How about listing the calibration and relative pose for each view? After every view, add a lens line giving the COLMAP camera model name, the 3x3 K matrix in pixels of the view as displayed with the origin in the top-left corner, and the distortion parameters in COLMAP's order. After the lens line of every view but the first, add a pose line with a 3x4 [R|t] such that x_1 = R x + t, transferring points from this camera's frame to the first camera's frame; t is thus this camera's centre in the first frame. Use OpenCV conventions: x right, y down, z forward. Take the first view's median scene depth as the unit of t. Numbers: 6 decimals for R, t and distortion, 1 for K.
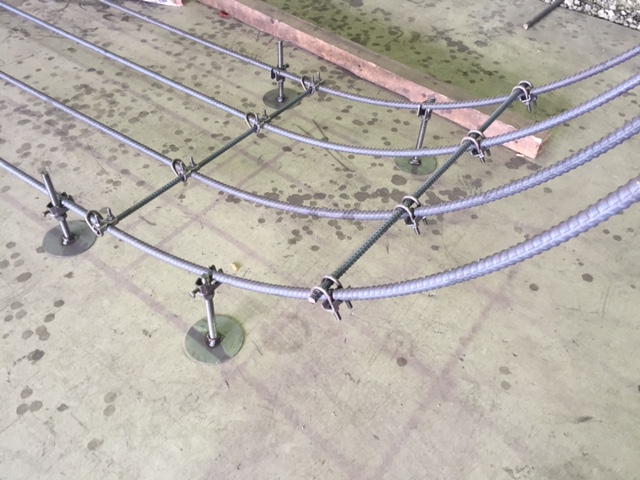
lens RADIAL K [[554.3, 0, 320.8], [0, 554.3, 241.7], [0, 0, 1]] dist [0.082445, -0.123360]
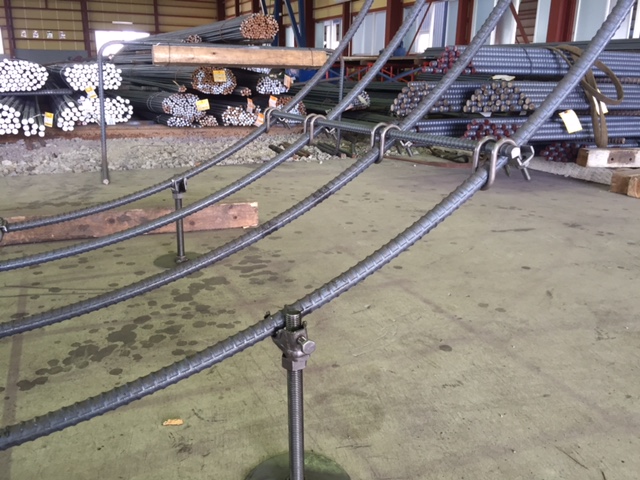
lens RADIAL K [[554.3, 0, 318.9], [0, 554.3, 235.8], [0, 0, 1]] dist [0.082445, -0.123360]
pose [[0.475157, -0.276048, 0.835478, -0.380287], [0.642667, 0.757429, -0.115241, 0.048135], [-0.601003, 0.591692, 0.537305, 0.401408]]
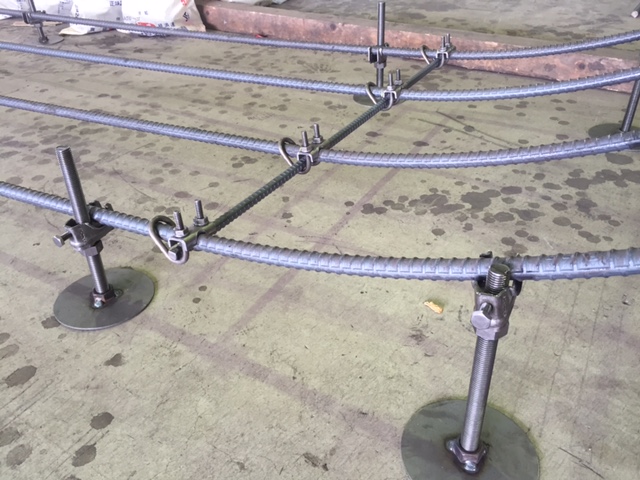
lens RADIAL K [[554.3, 0, 319.3], [0, 554.3, 238.9], [0, 0, 1]] dist [0.082445, -0.123360]
pose [[0.991551, -0.118769, 0.052149, -0.216337], [0.127358, 0.967679, -0.217665, 0.064711], [-0.024611, 0.222468, 0.974629, 0.378293]]
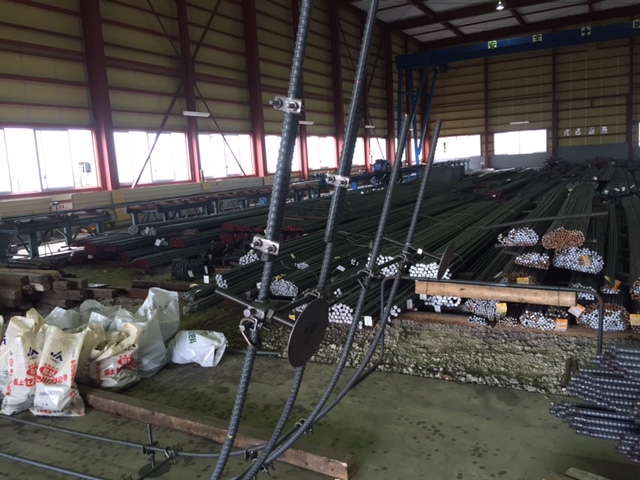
lens RADIAL K [[554.3, 0, 319.0], [0, 554.3, 239.9], [0, 0, 1]] dist [0.082445, -0.123360]
pose [[0.983056, -0.115381, 0.142435, 0.186217], [0.179144, 0.769344, -0.613202, 0.201552], [-0.038829, 0.628328, 0.776979, -0.349402]]
